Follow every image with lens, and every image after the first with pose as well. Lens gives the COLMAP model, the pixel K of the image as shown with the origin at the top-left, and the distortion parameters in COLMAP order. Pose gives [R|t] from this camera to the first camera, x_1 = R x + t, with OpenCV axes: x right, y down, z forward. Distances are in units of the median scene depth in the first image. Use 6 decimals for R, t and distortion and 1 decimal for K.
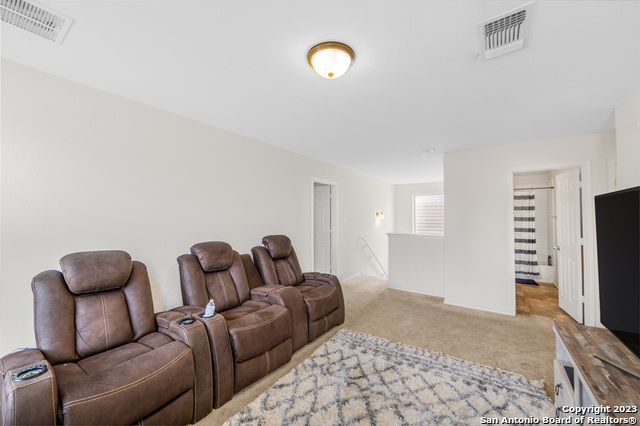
lens RADIAL K [[254.3, 0, 323.9], [0, 254.3, 212.2], [0, 0, 1]] dist [0.000024, 0.000345]
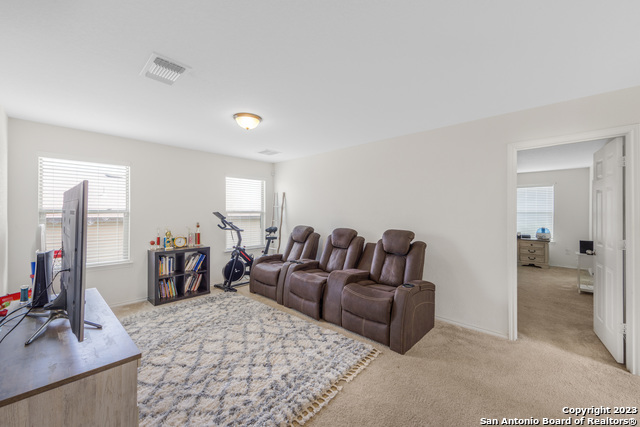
lens RADIAL K [[254.3, 0, 323.9], [0, 254.3, 212.7], [0, 0, 1]] dist [0.000024, 0.000345]
pose [[-0.140885, 0.030592, -0.989553, 1.182957], [0.035471, 0.999037, 0.025835, -0.013295], [0.989390, -0.031461, -0.141835, 1.252859]]
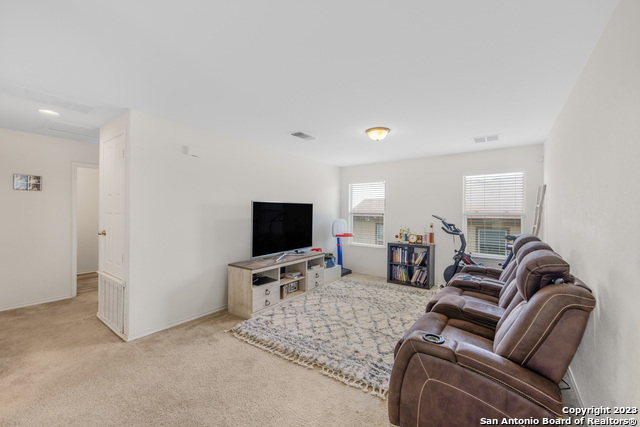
lens RADIAL K [[254.3, 0, 323.9], [0, 254.3, 212.7], [0, 0, 1]] dist [0.000024, 0.000345]
pose [[-0.999659, 0.021643, 0.014613, 0.271630], [0.021253, 0.999427, -0.026353, 0.024887], [-0.015174, -0.026033, -0.999546, 2.170706]]
